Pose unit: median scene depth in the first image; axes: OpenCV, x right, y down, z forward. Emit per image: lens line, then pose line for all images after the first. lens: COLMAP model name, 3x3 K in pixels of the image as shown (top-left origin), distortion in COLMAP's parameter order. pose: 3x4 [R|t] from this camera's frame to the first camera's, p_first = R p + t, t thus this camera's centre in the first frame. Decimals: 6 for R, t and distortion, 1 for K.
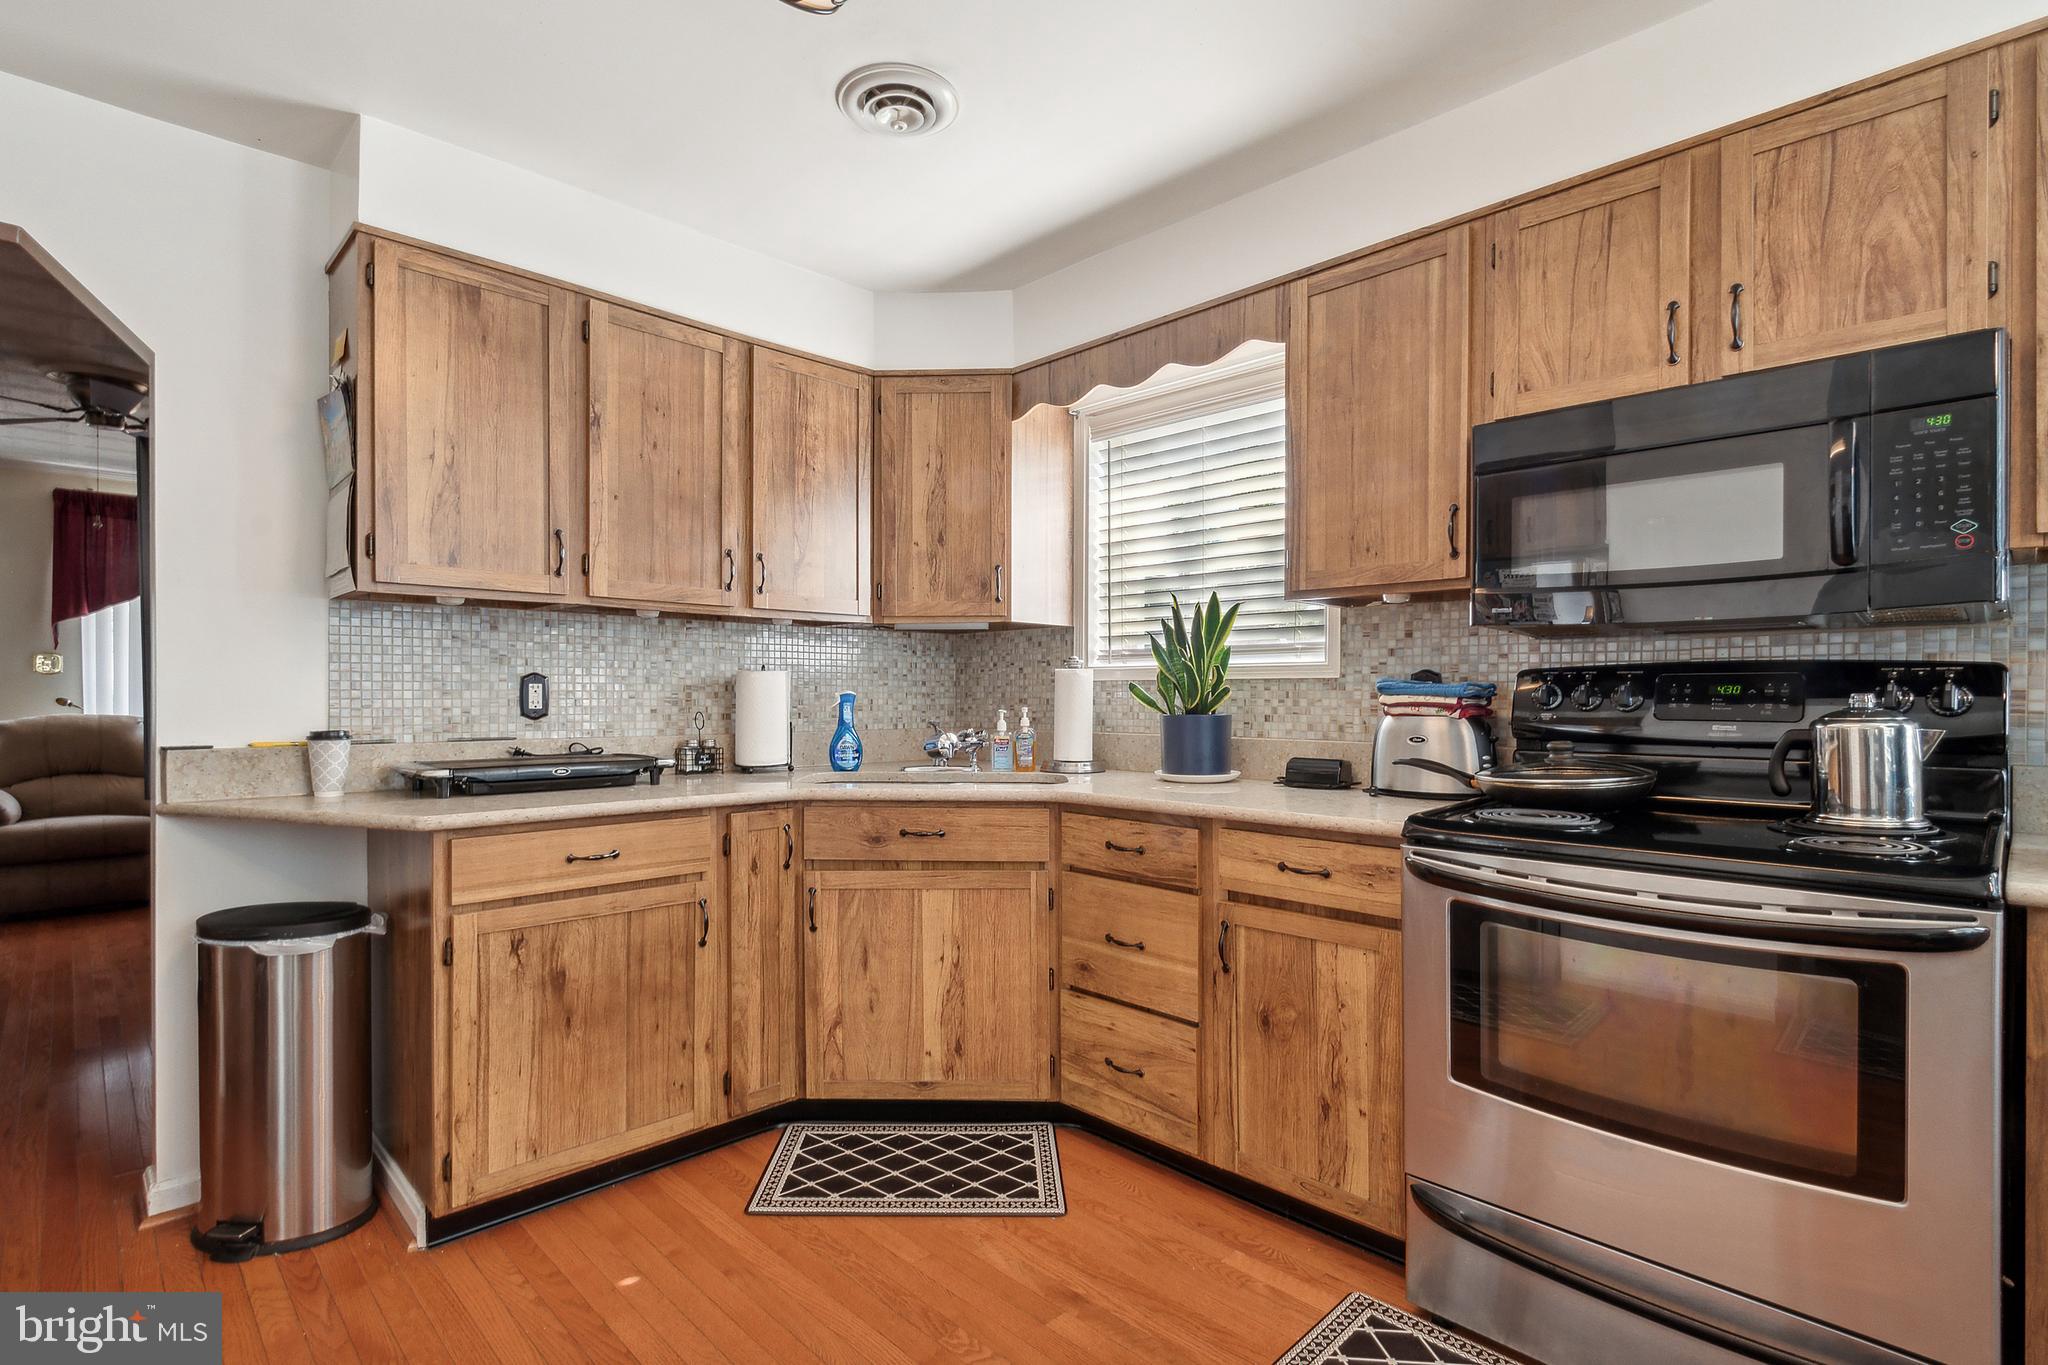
lens RADIAL K [[999.4, 0, 1023.6], [0, 999.4, 701.9], [0, 0, 1]] dist [-0.003115, -0.000481]
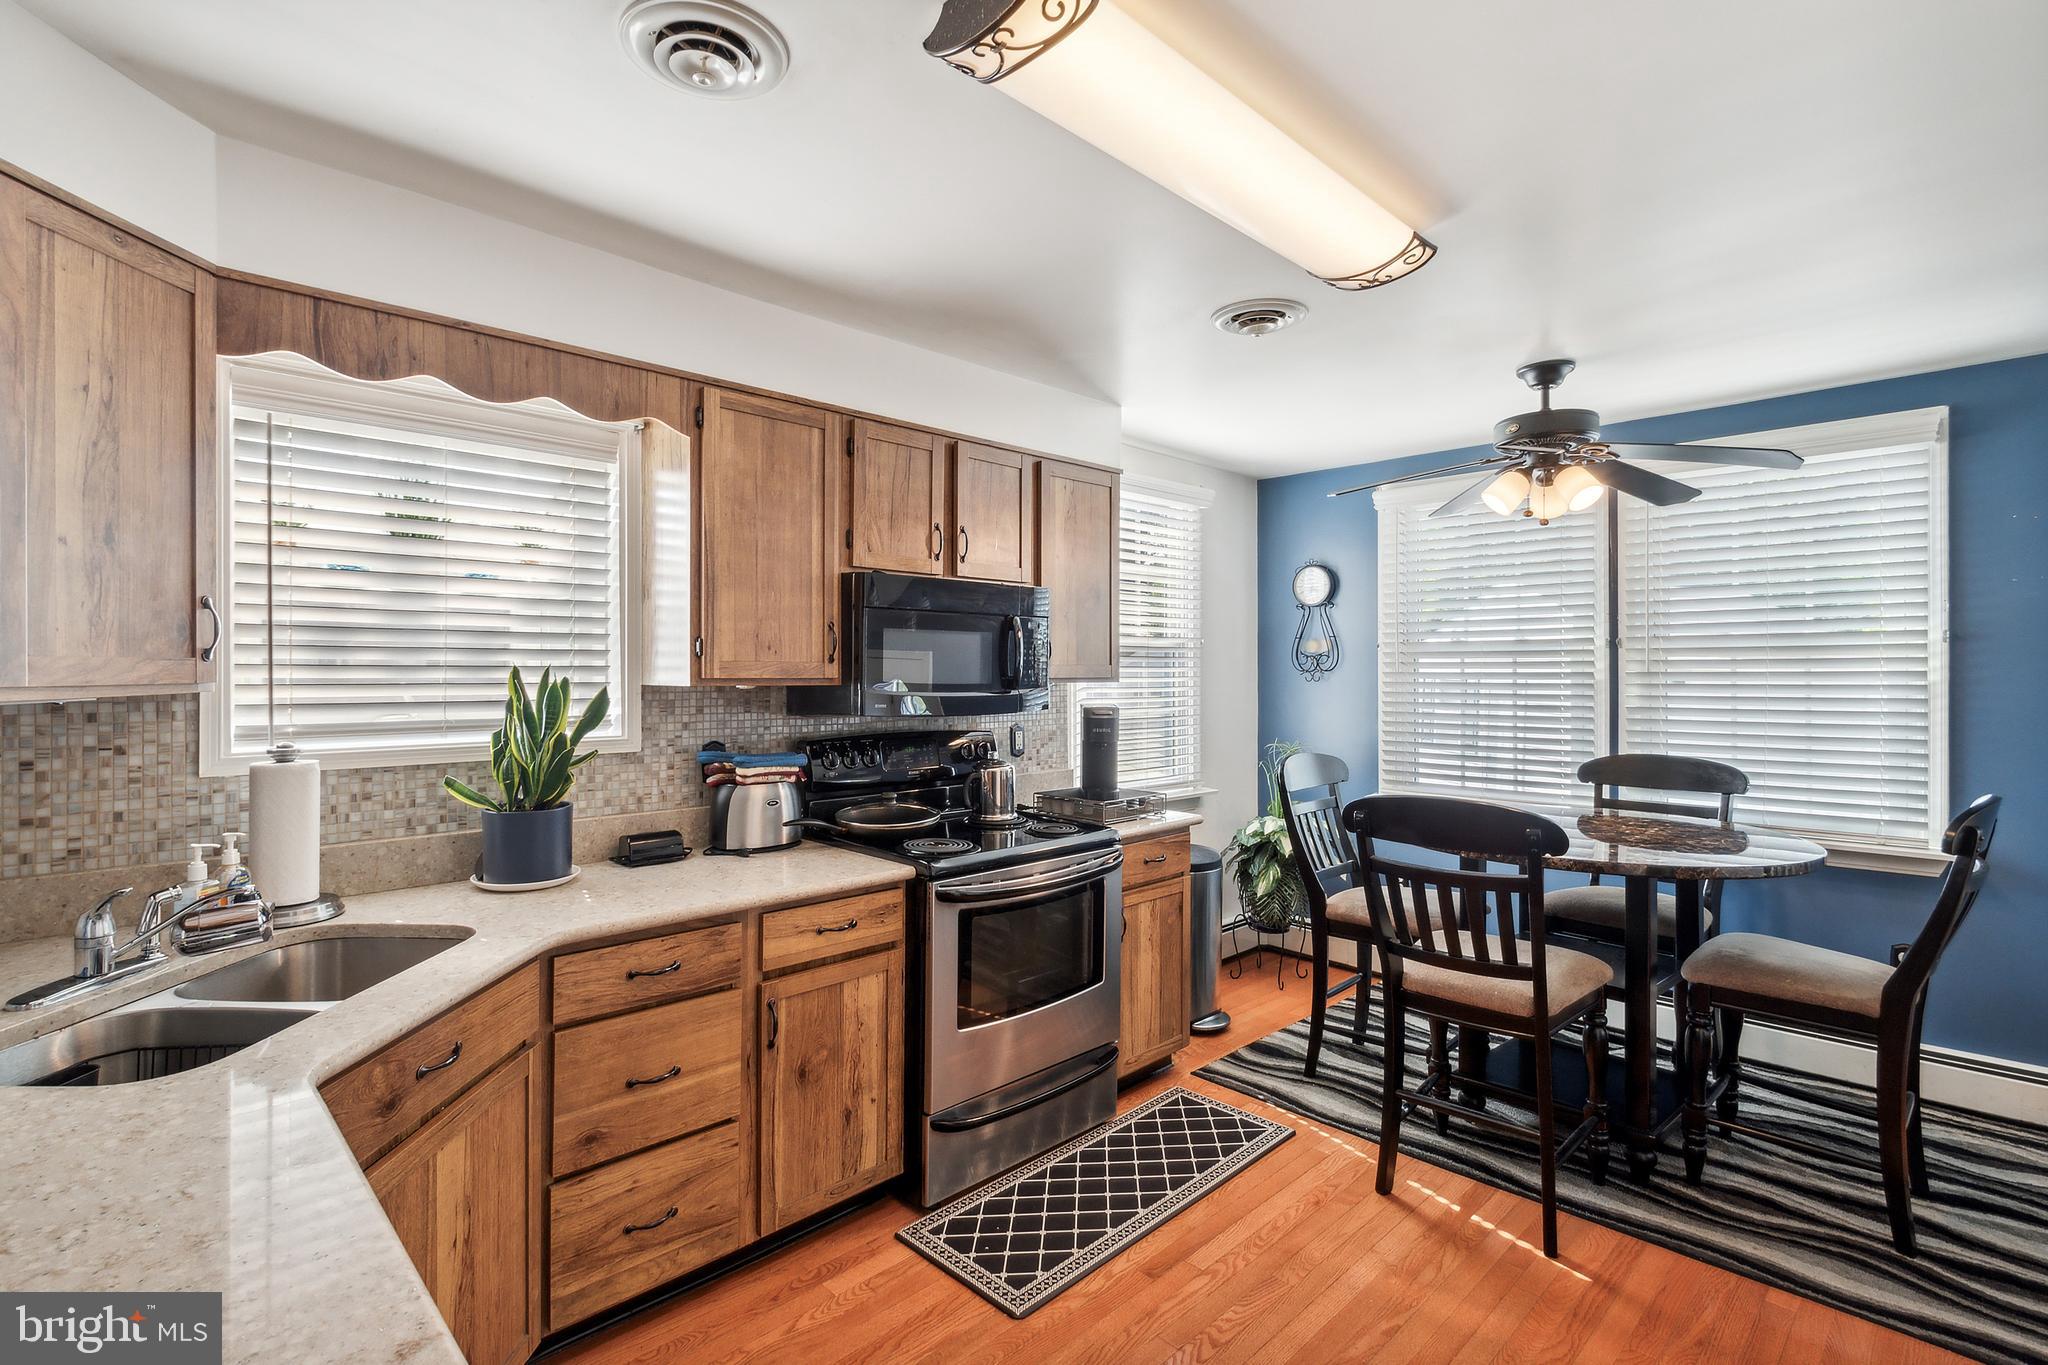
lens RADIAL K [[936.6, 0, 1014.5], [0, 936.6, 669.4], [0, 0, 1]] dist [-0.000528, 0.000001]
pose [[0.009579, 0.003255, 0.999949, -0.710799], [0.000789, 0.999994, -0.003263, -0.115584], [-0.999954, 0.000820, 0.009577, 0.656974]]
